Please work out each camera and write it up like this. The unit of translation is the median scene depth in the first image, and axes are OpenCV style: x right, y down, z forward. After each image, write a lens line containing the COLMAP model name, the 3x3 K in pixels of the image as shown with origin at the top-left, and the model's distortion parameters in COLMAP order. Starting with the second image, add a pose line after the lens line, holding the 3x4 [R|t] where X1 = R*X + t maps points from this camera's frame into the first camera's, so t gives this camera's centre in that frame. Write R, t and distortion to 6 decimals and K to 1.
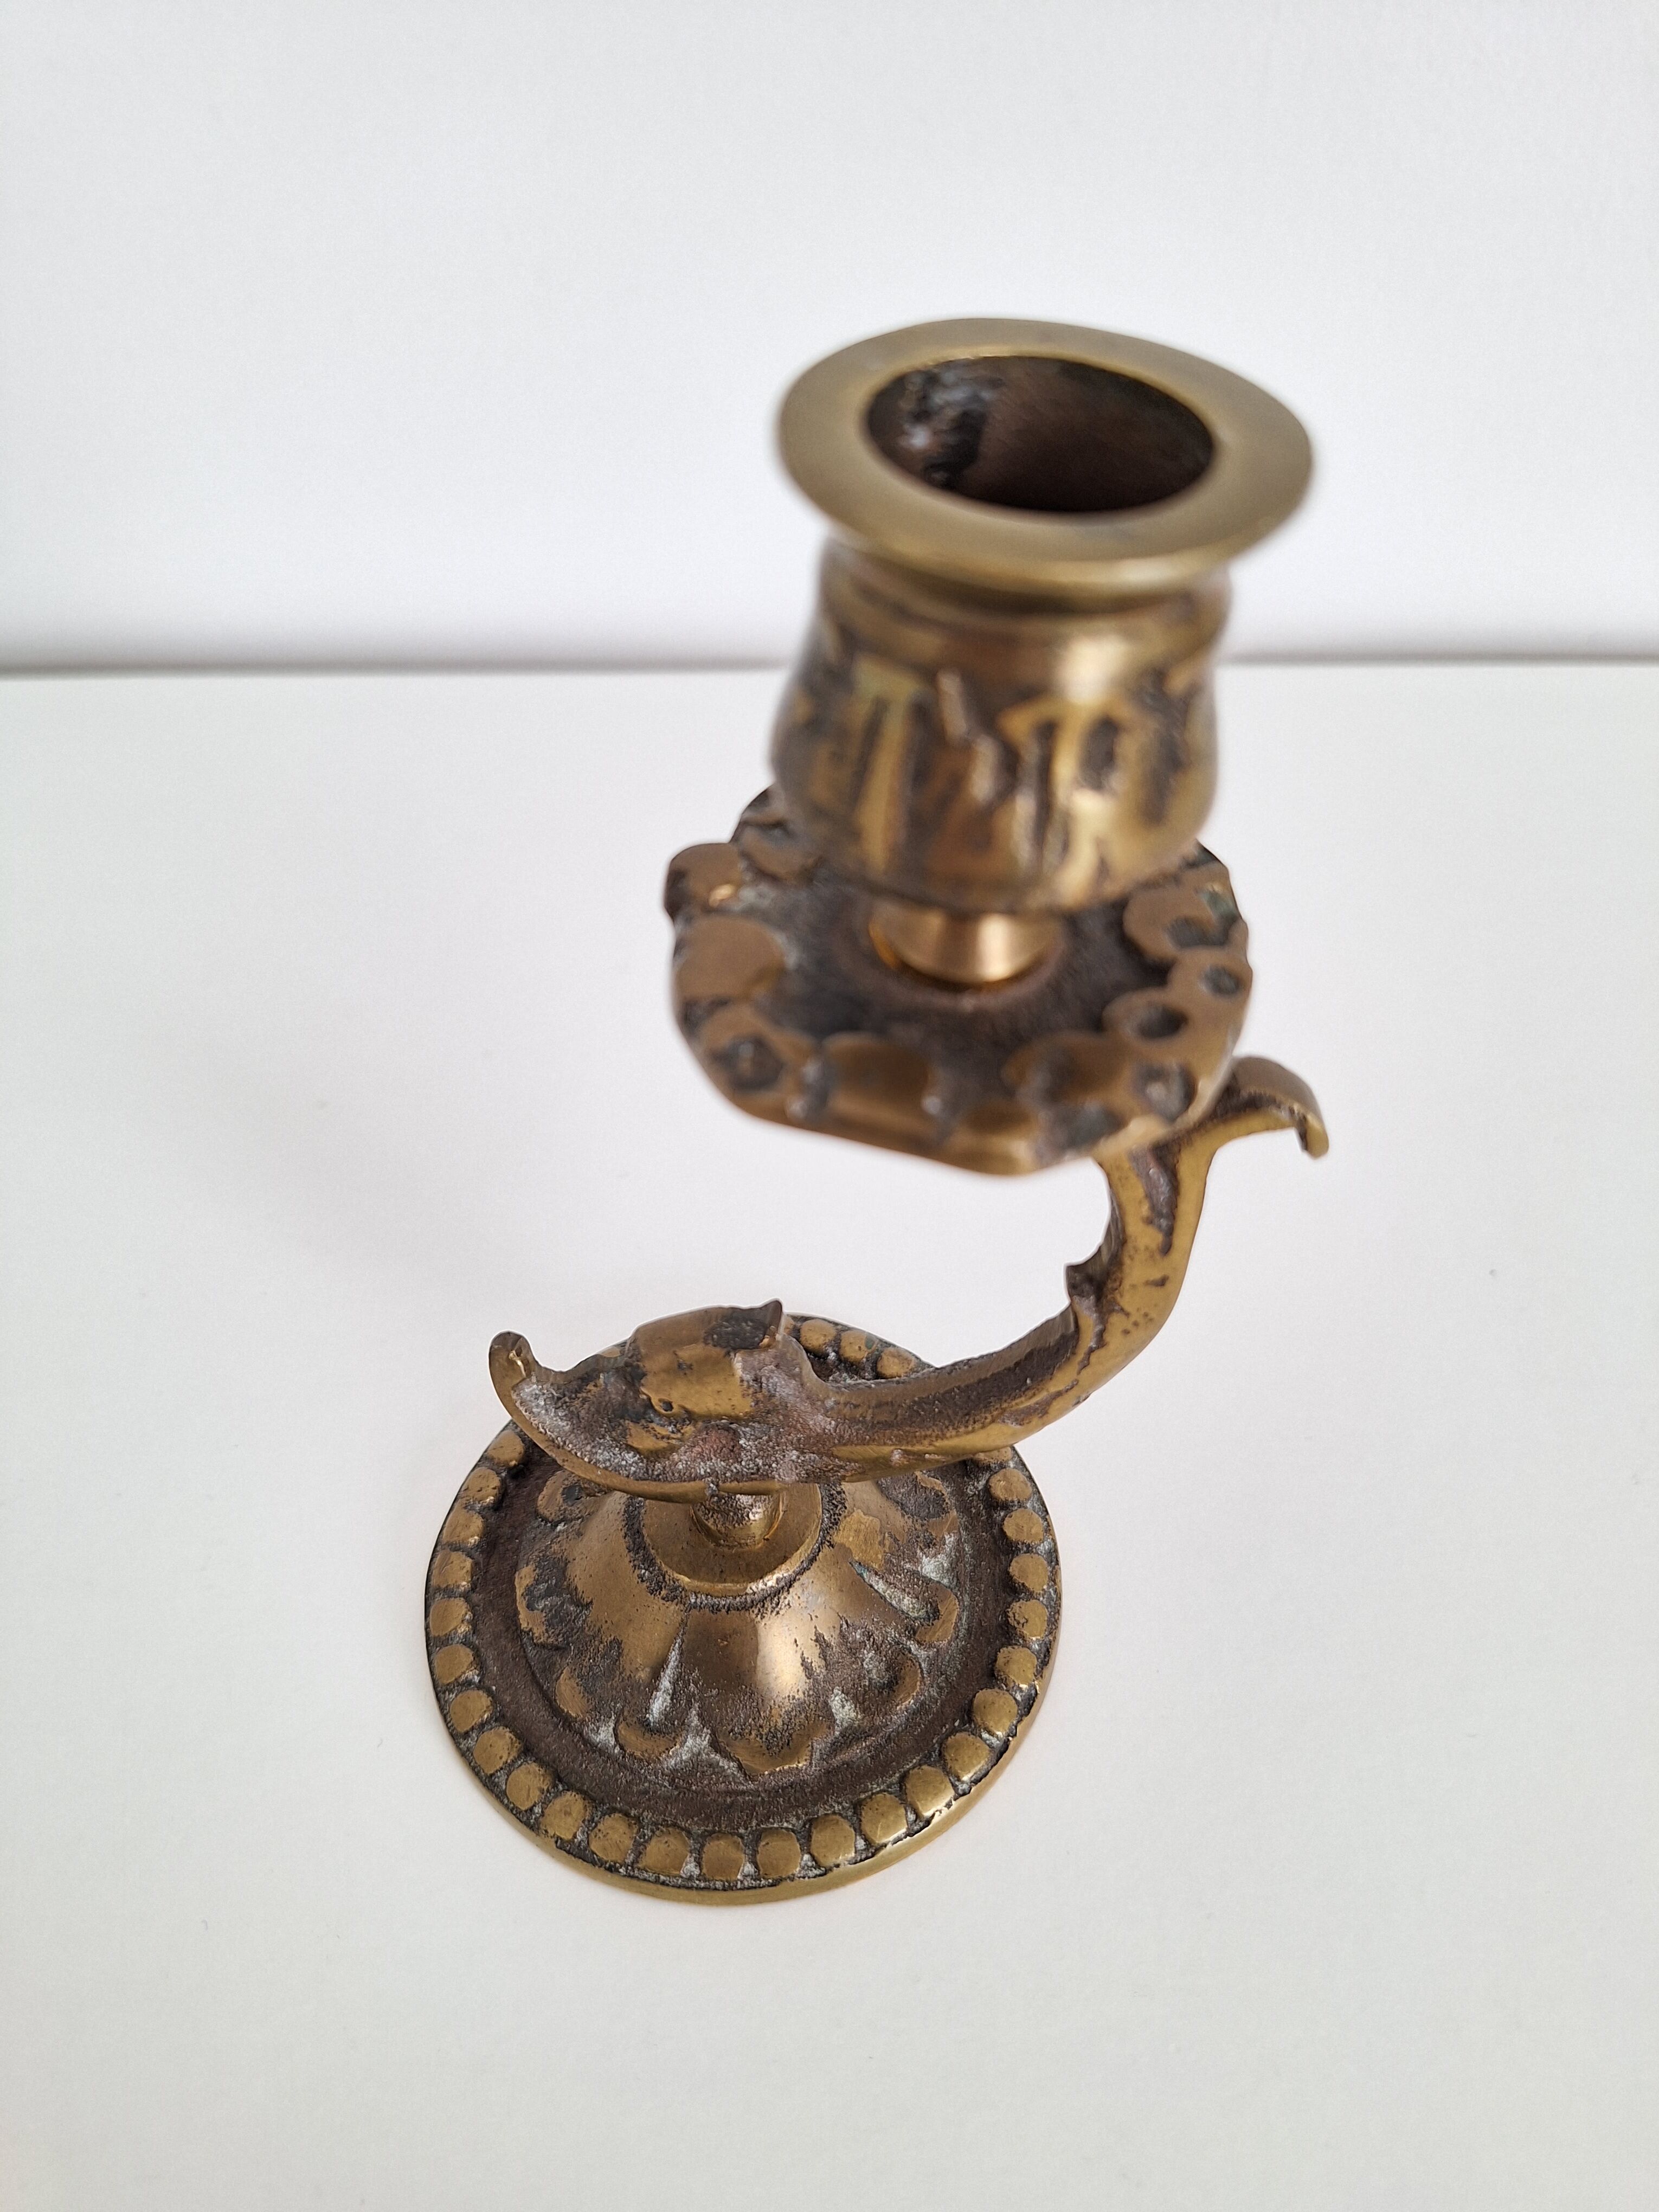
lens RADIAL K [[1607.5, 0, 836.1], [0, 1607.5, 1106.5], [0, 0, 1]] dist [0.035400, -0.089119]
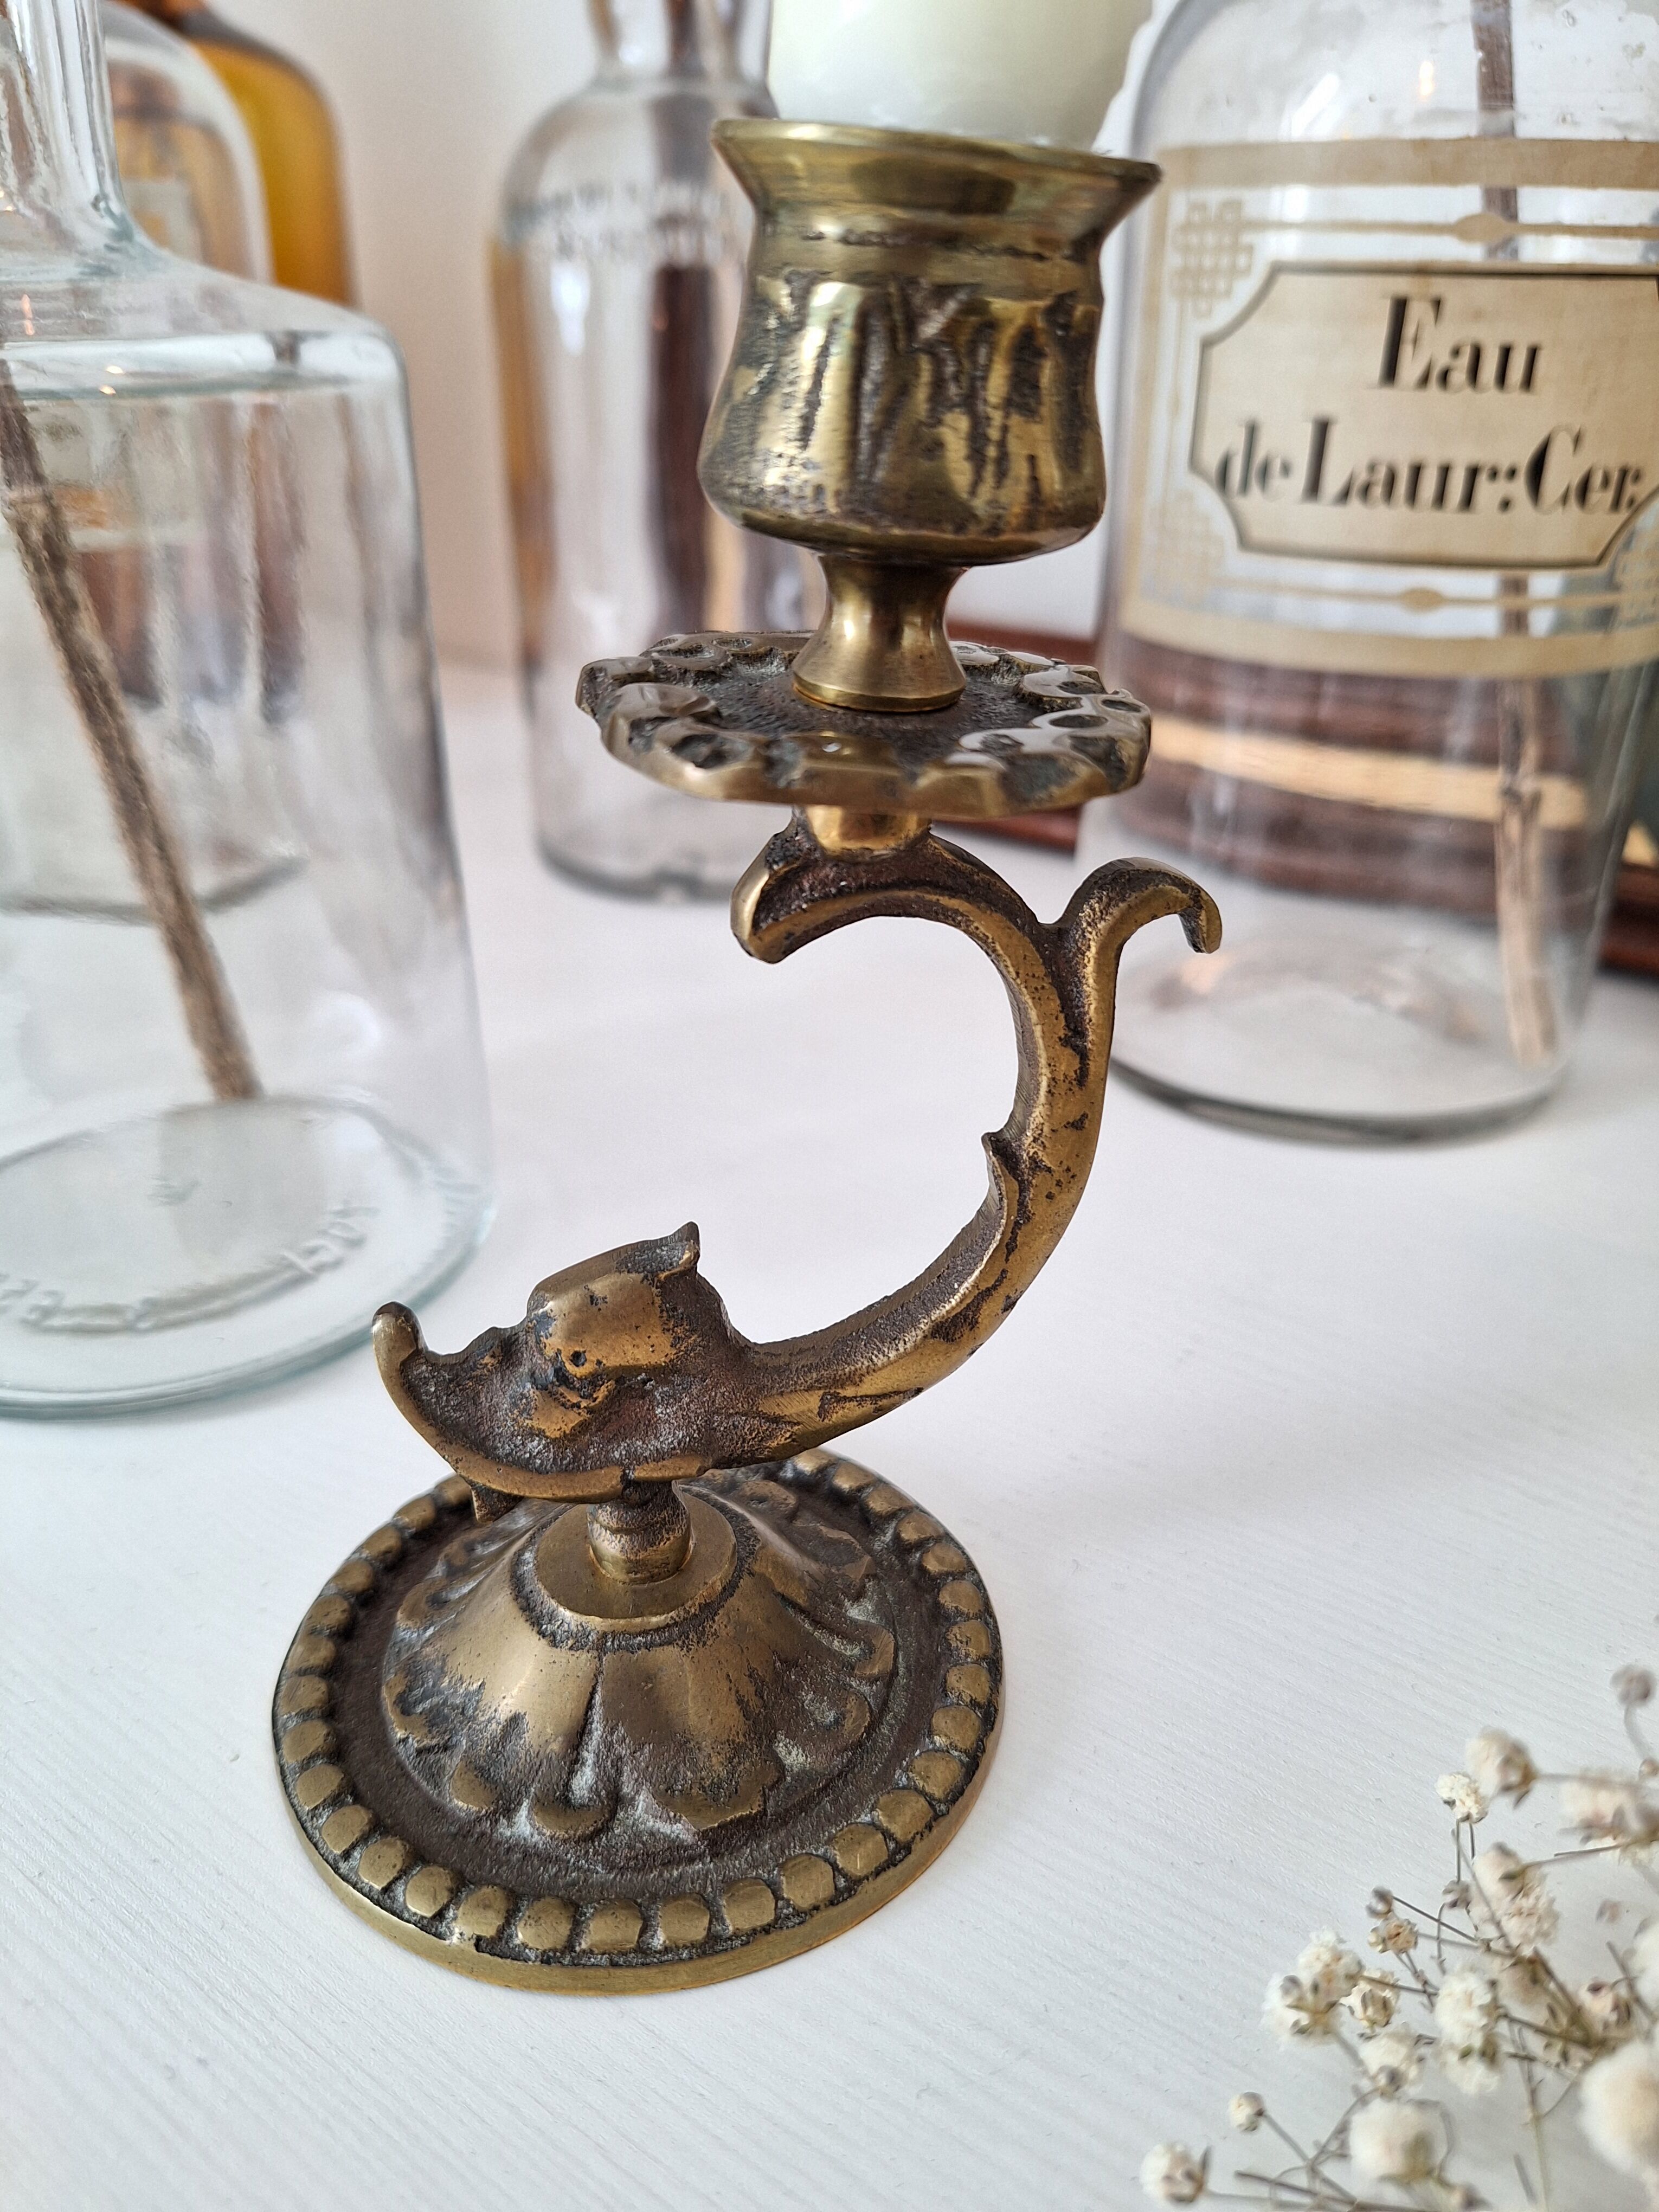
lens RADIAL K [[1607.5, 0, 845.2], [0, 1607.5, 1124.7], [0, 0, 1]] dist [0.035400, -0.089119]
pose [[0.974769, -0.076484, 0.209701, -0.128463], [0.137254, 0.946246, -0.292883, 0.322796], [-0.176028, 0.314276, 0.932869, 0.072099]]
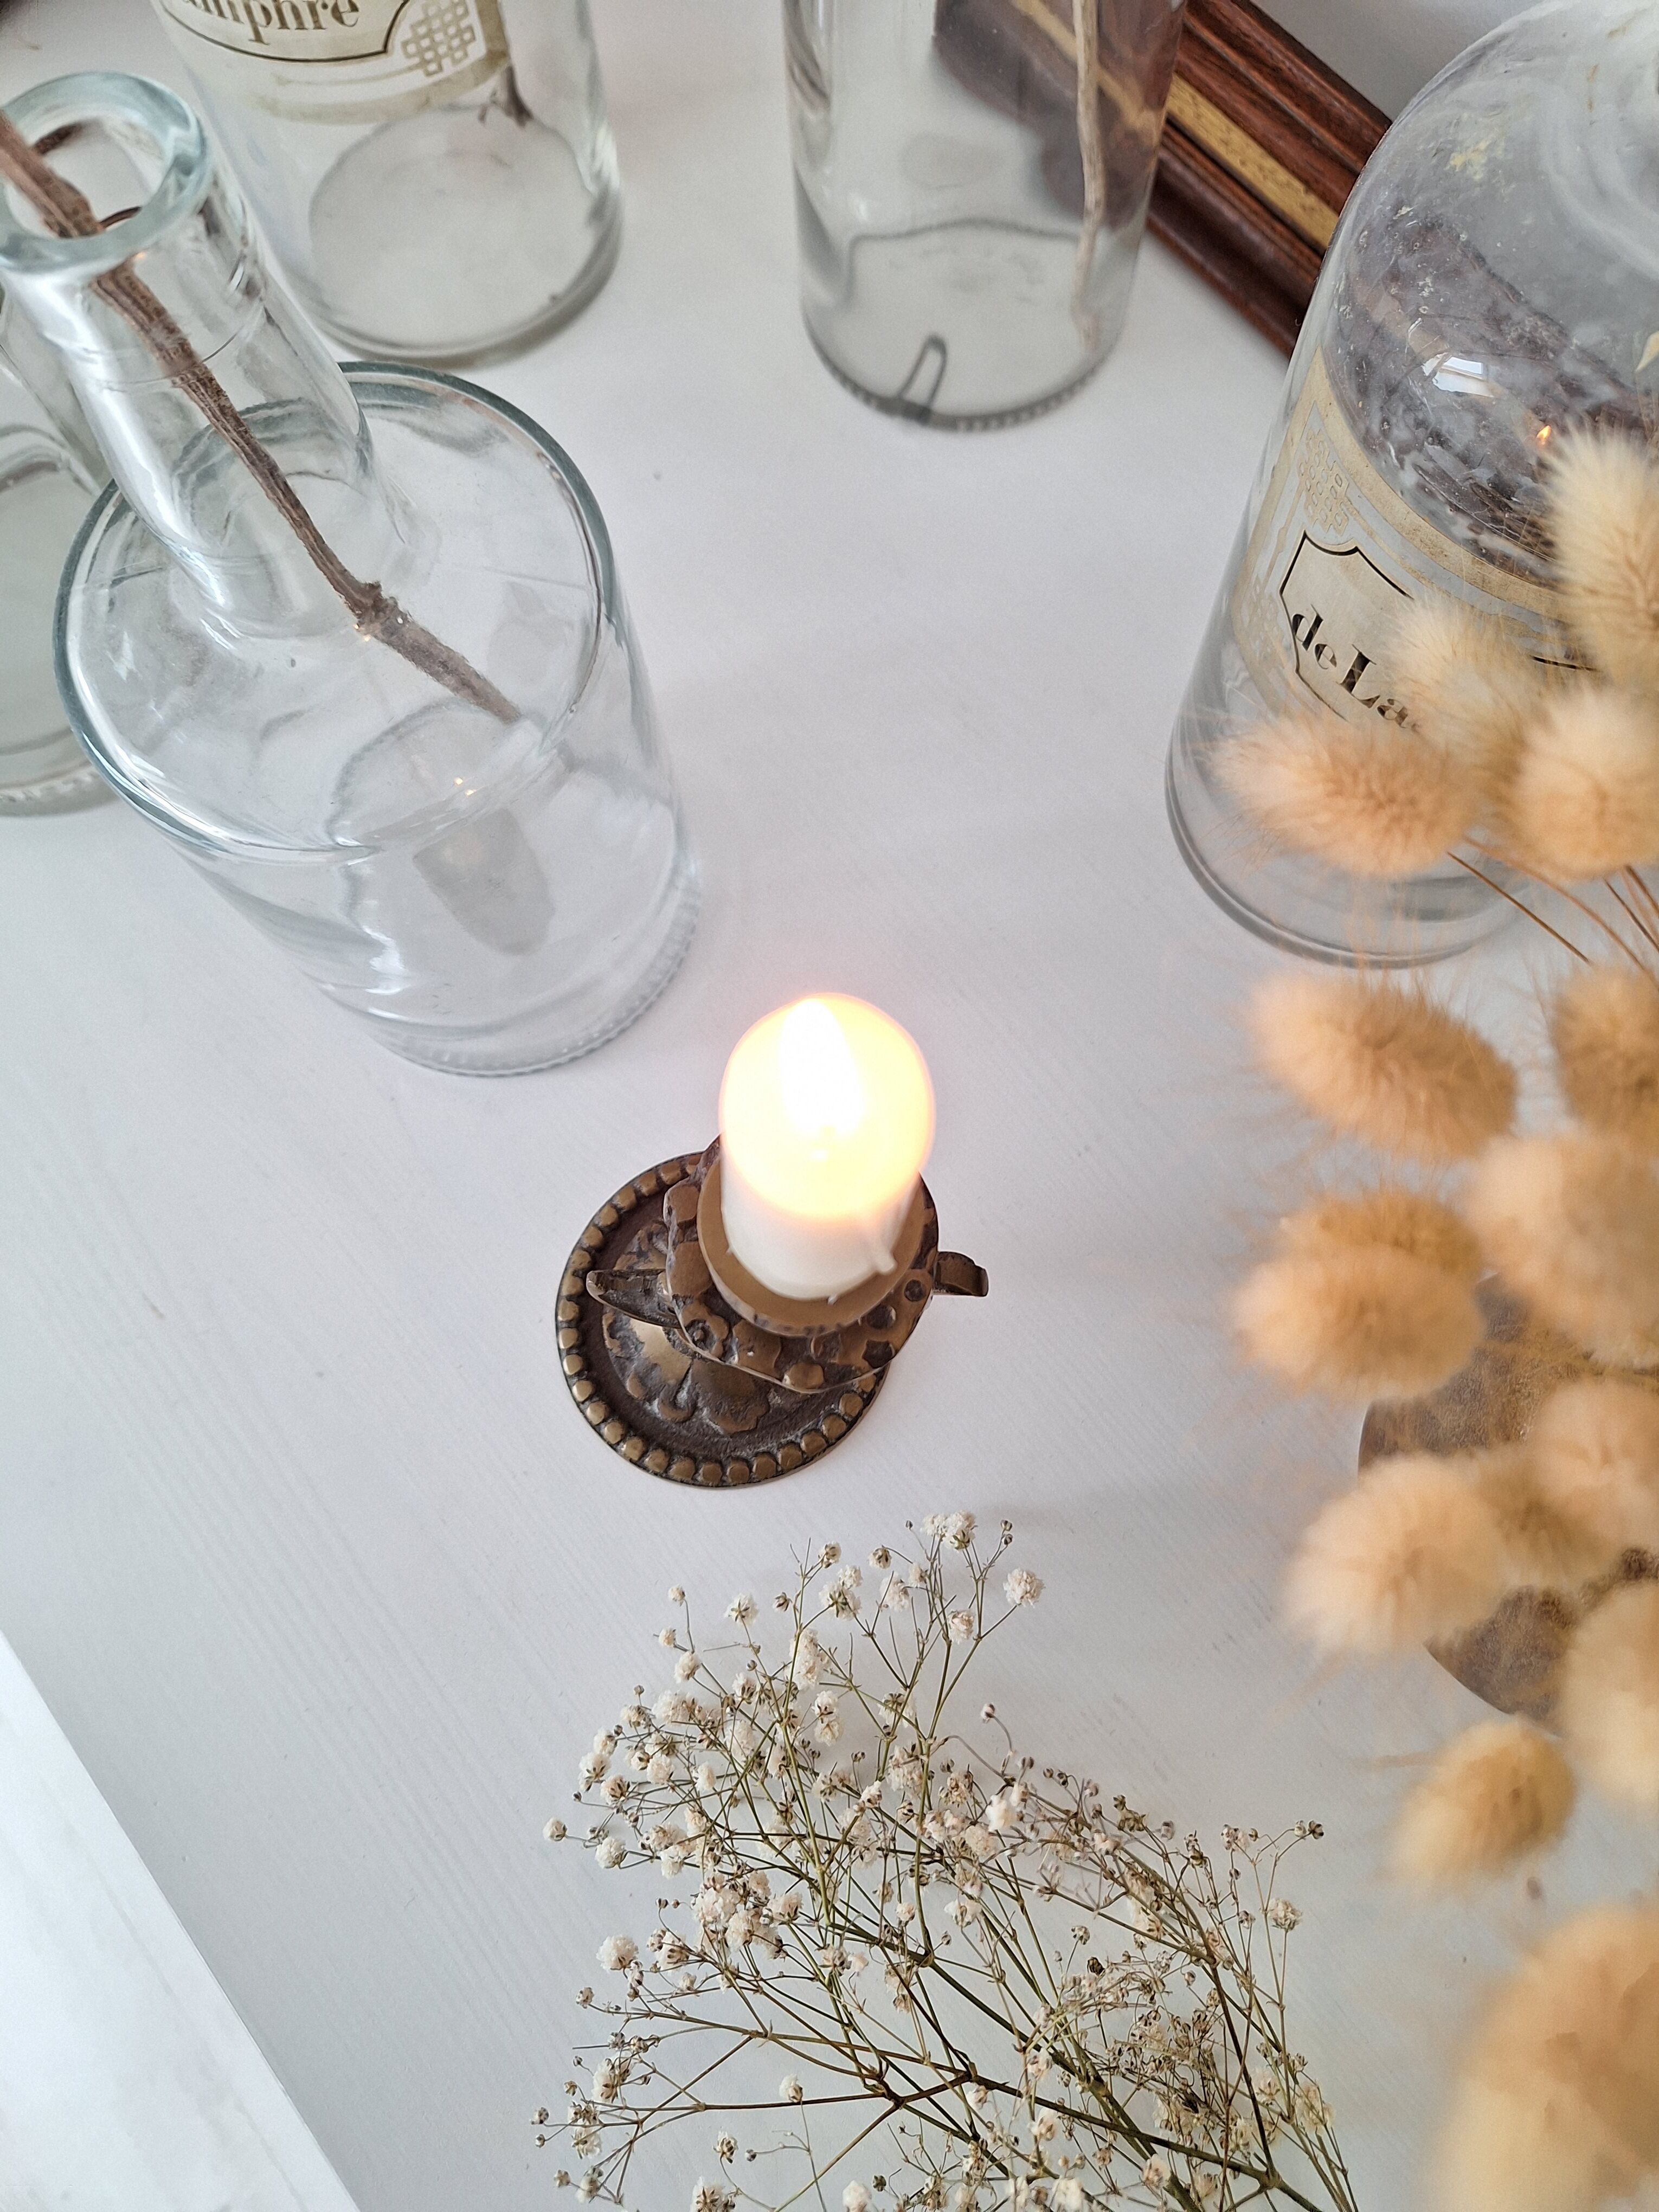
lens RADIAL K [[1607.5, 0, 829.1], [0, 1607.5, 1129.6], [0, 0, 1]] dist [0.035400, -0.089119]
pose [[0.998599, 0.044654, -0.028381, 0.114291], [-0.025699, 0.878232, 0.477543, -0.870971], [0.046249, -0.476145, 0.878150, -0.564465]]
